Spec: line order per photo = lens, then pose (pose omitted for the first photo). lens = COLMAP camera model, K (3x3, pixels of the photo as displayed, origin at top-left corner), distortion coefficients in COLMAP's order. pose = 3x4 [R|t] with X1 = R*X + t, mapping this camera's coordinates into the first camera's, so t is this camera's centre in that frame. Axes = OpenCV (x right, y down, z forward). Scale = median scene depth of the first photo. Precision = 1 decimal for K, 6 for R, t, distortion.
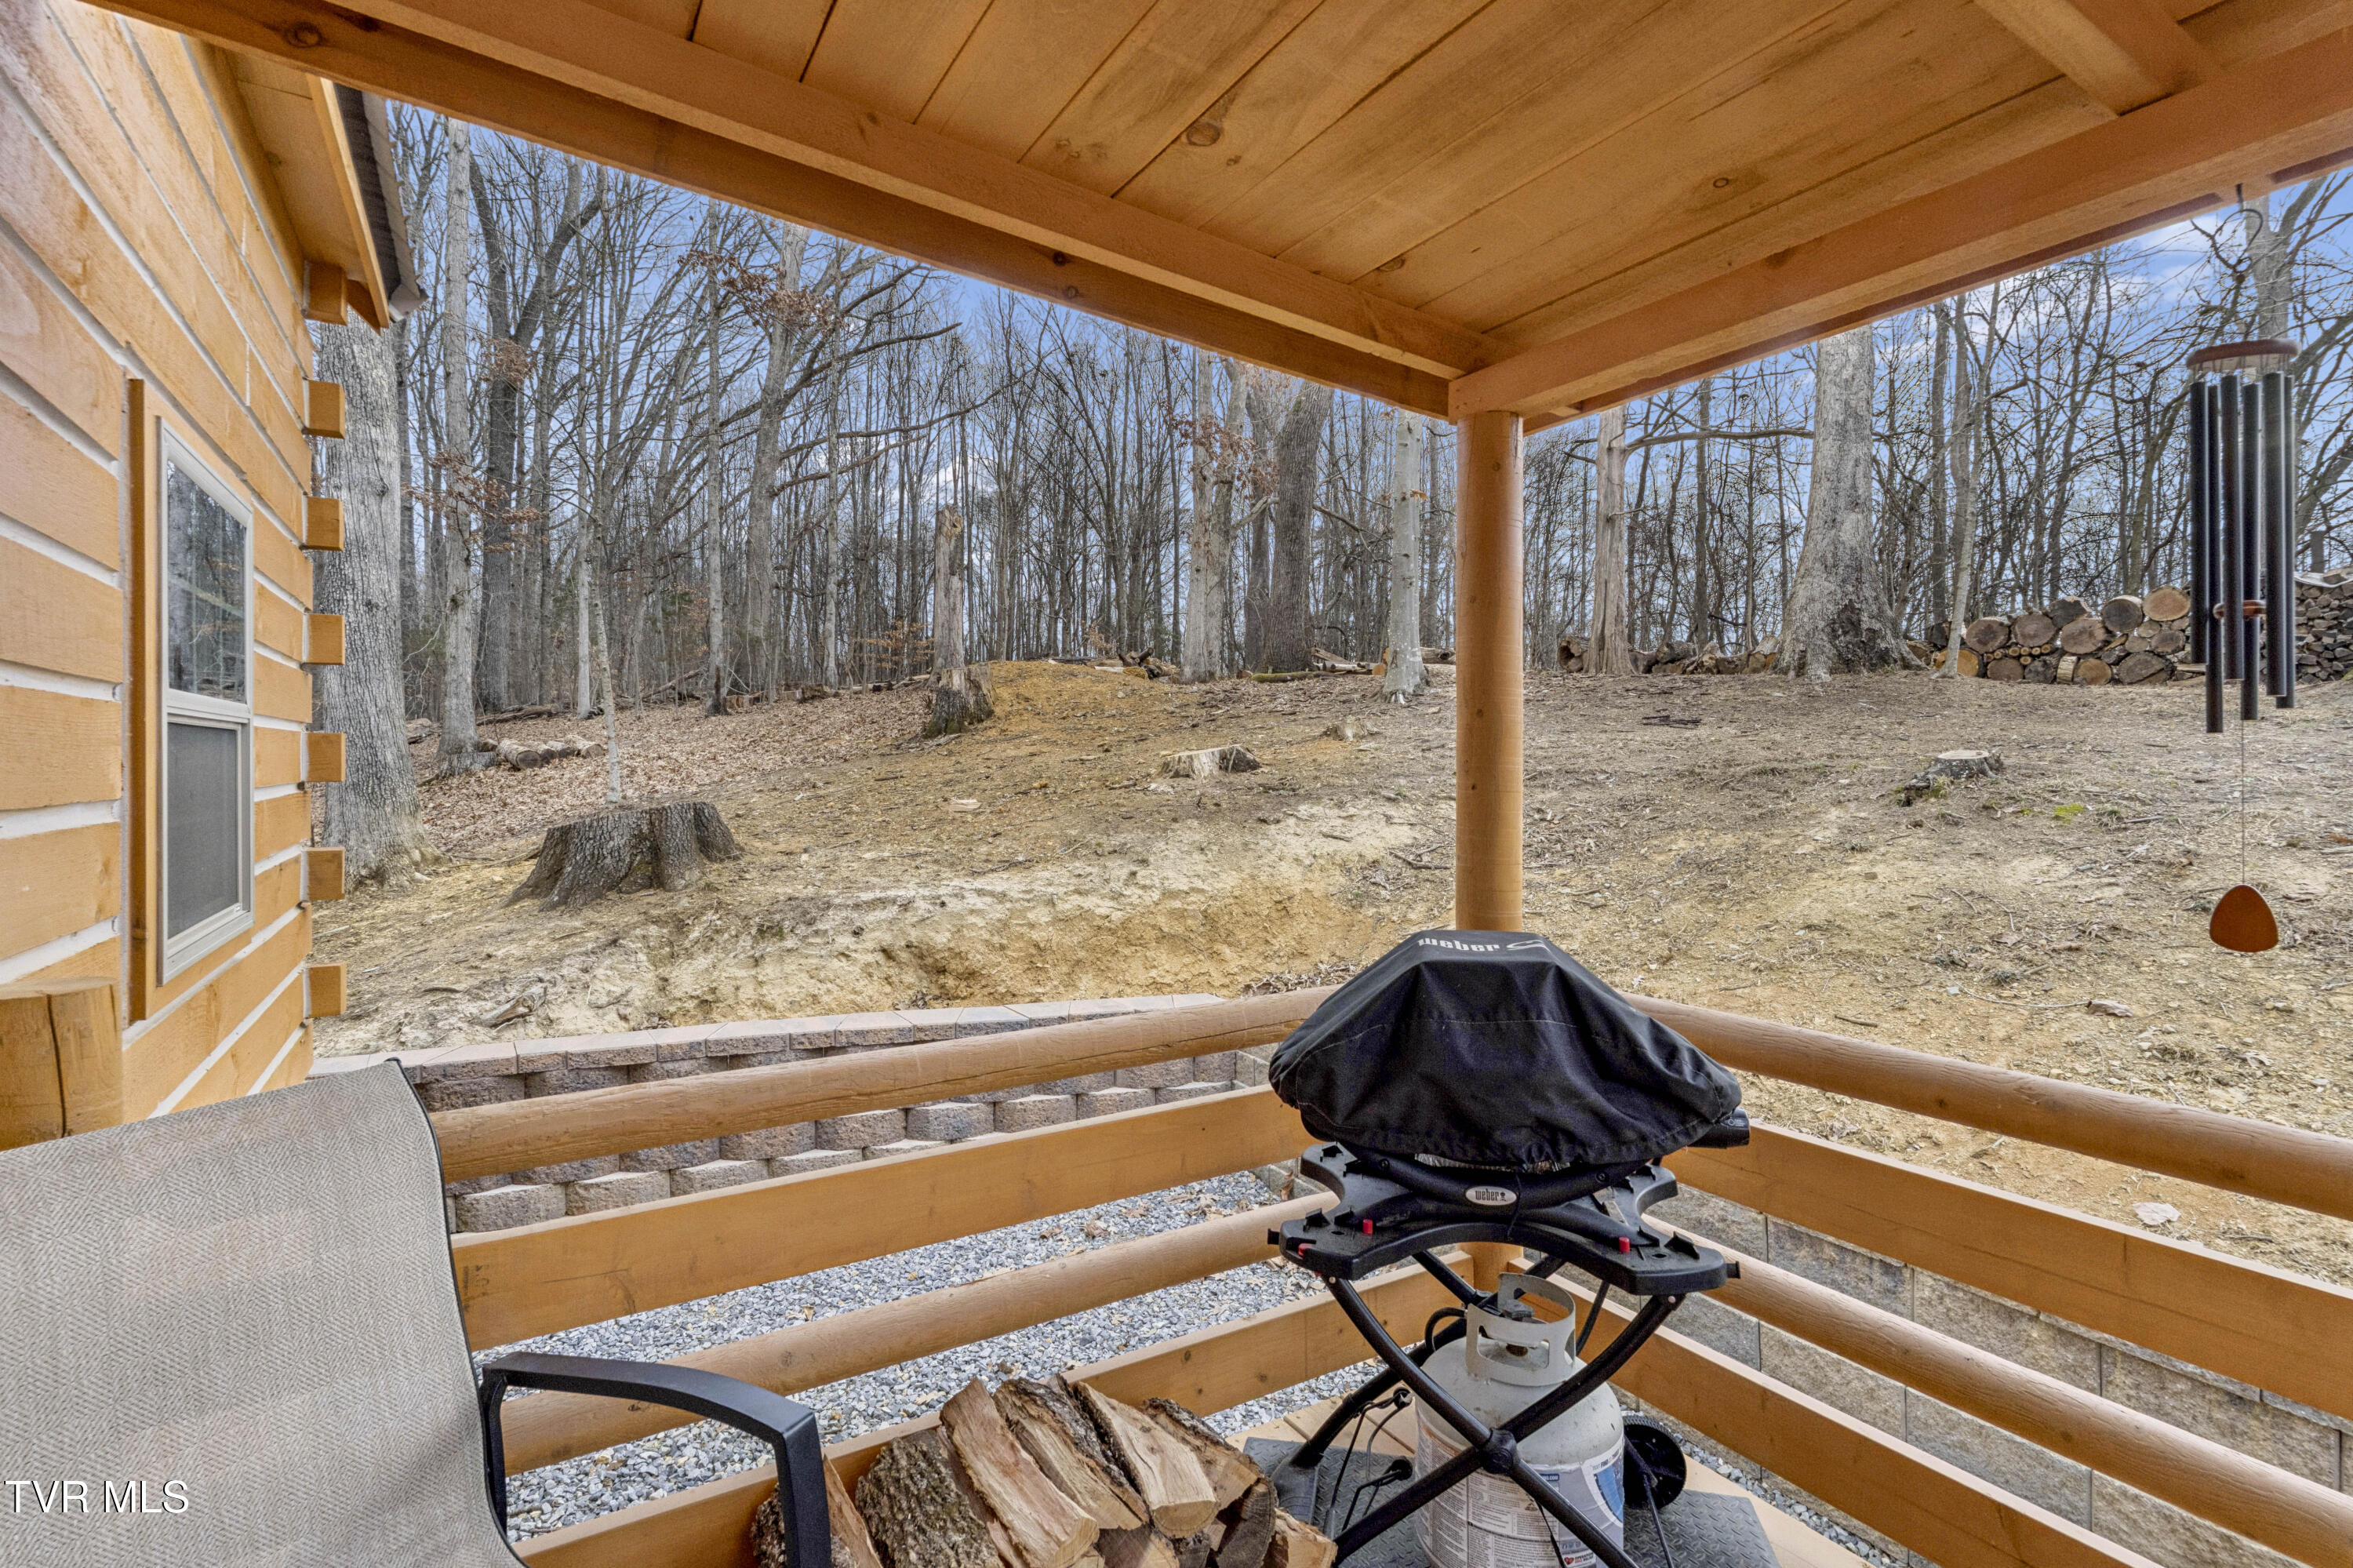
lens RADIAL K [[1146.1, 0, 1180.6], [0, 1146.1, 761.6], [0, 0, 1]] dist [-0.005230, -0.000196]
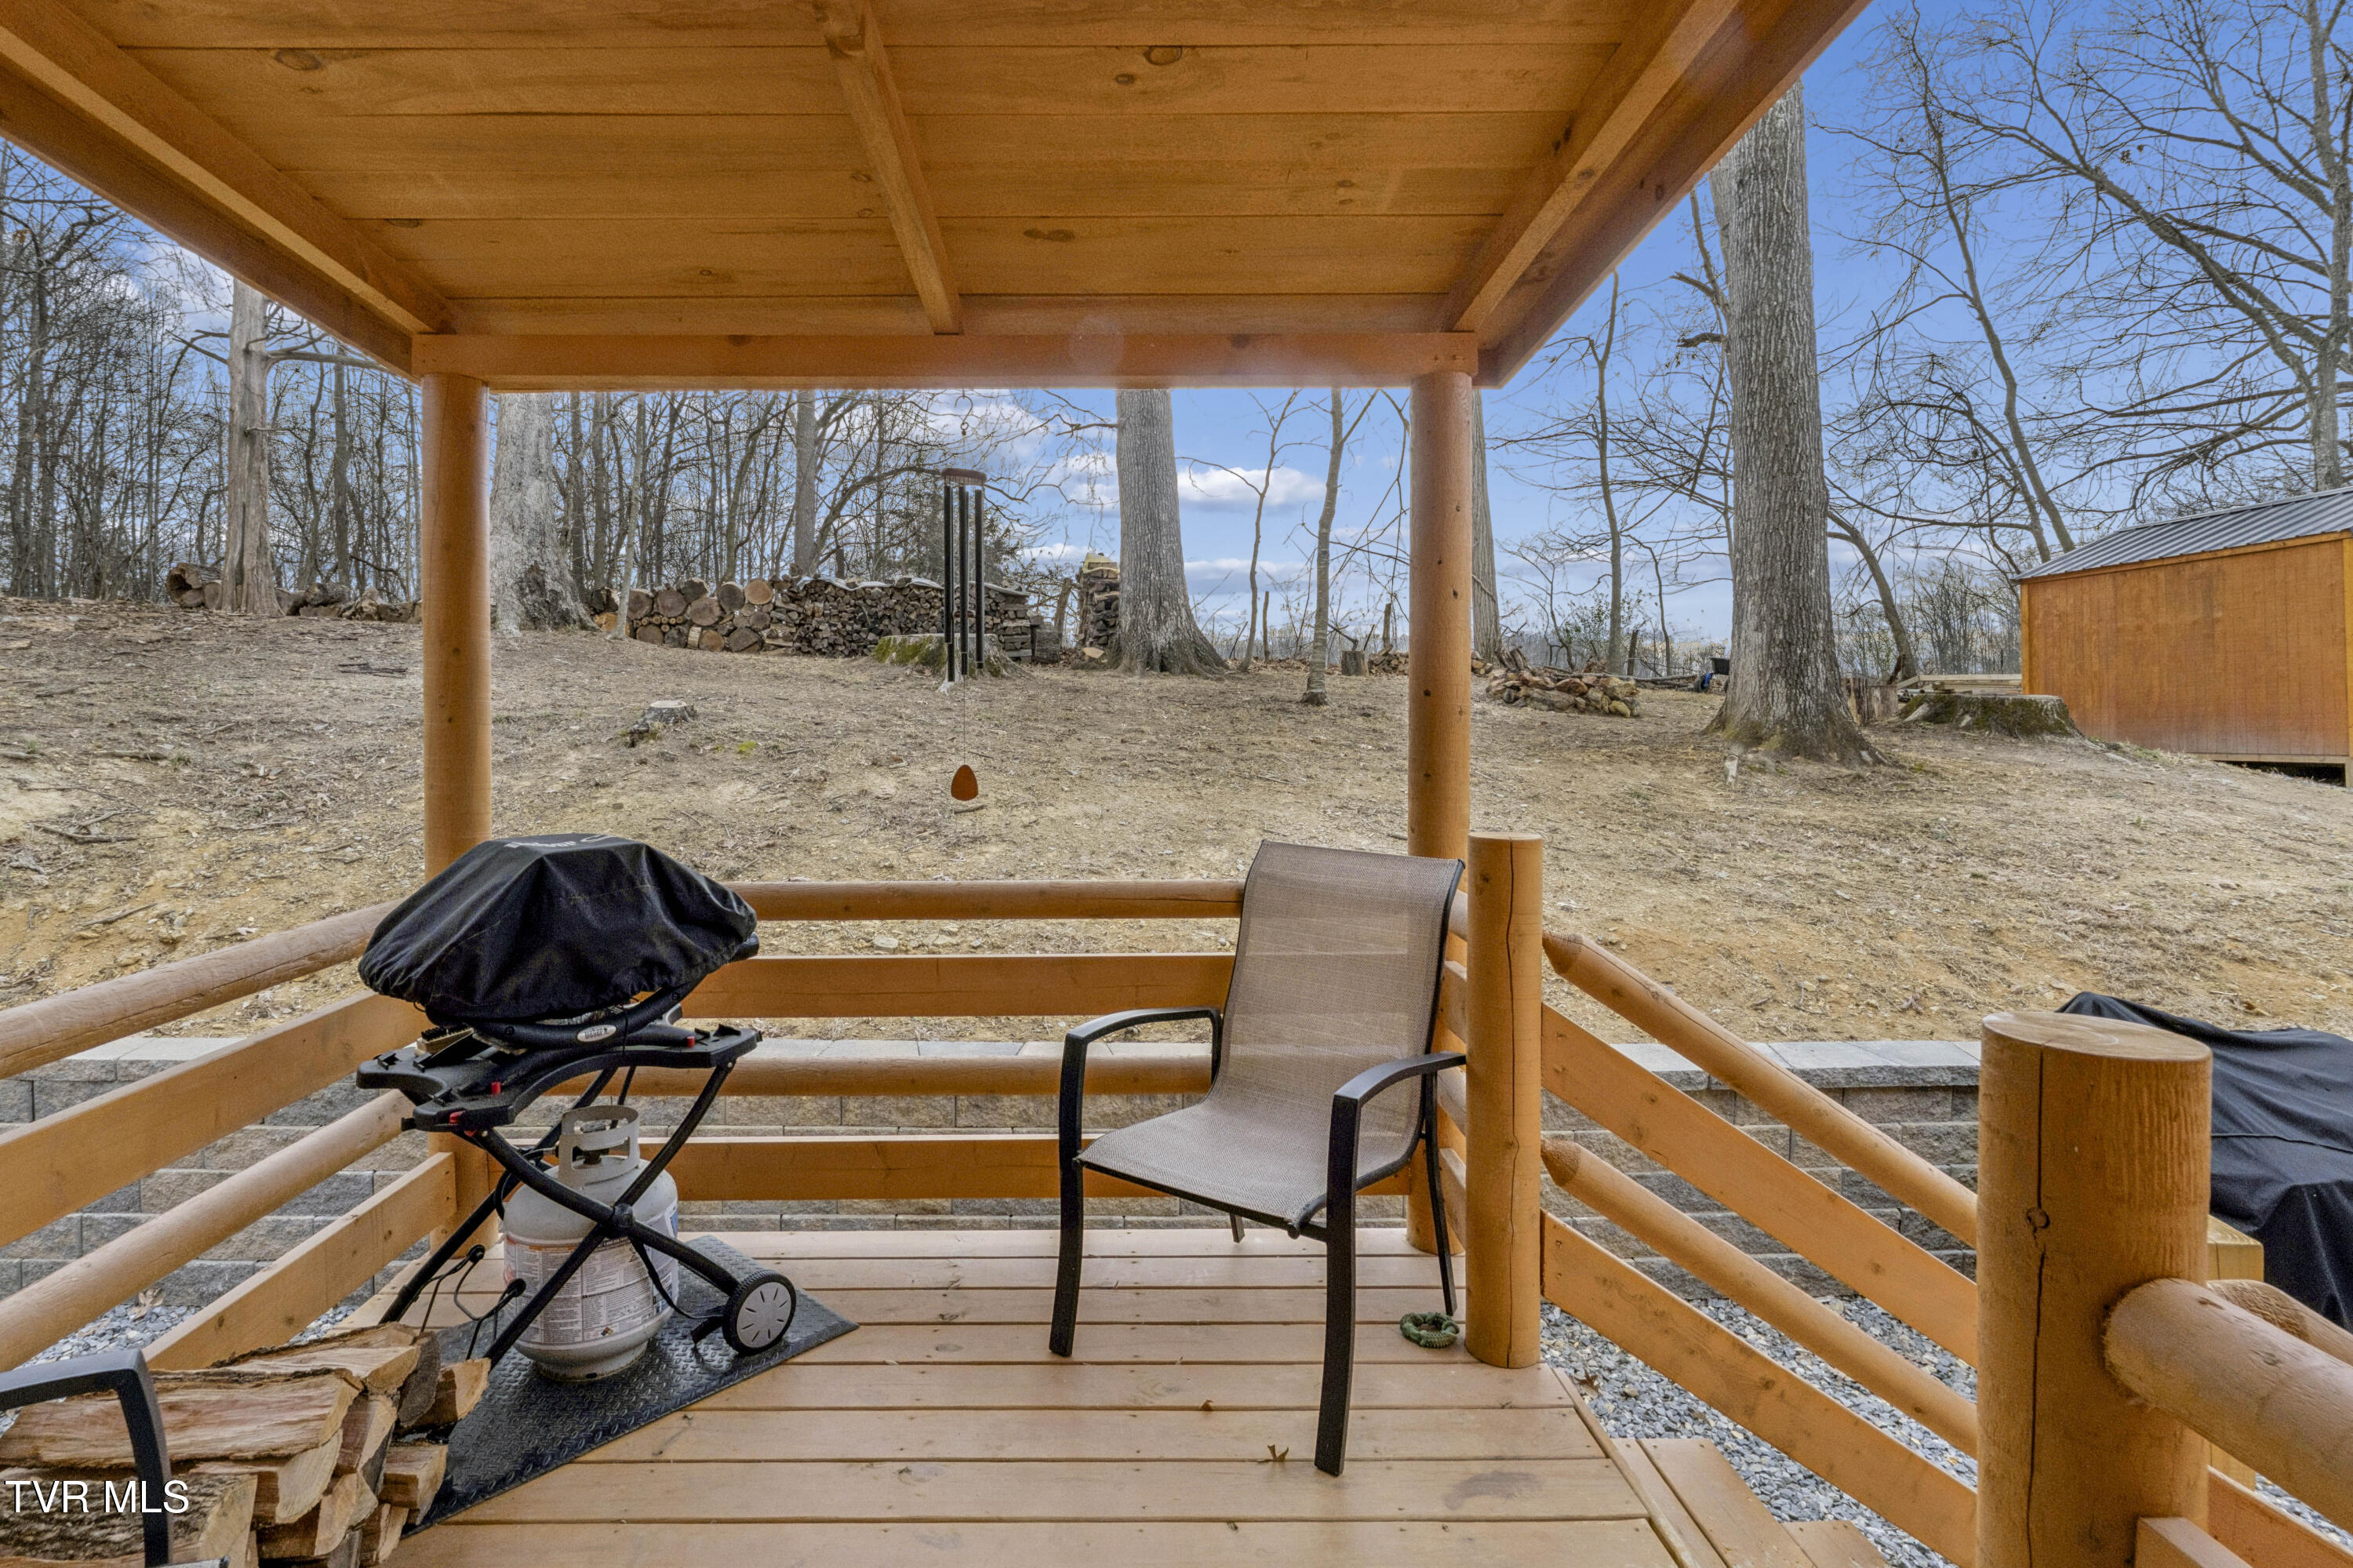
lens RADIAL K [[1146.1, 0, 1180.6], [0, 1146.1, 761.6], [0, 0, 1]] dist [-0.005230, -0.000196]
pose [[0.456777, -0.038847, 0.888733, -0.154652], [0.005423, 0.999149, 0.040886, 0.008314], [-0.889565, -0.013856, 0.456599, -0.043389]]
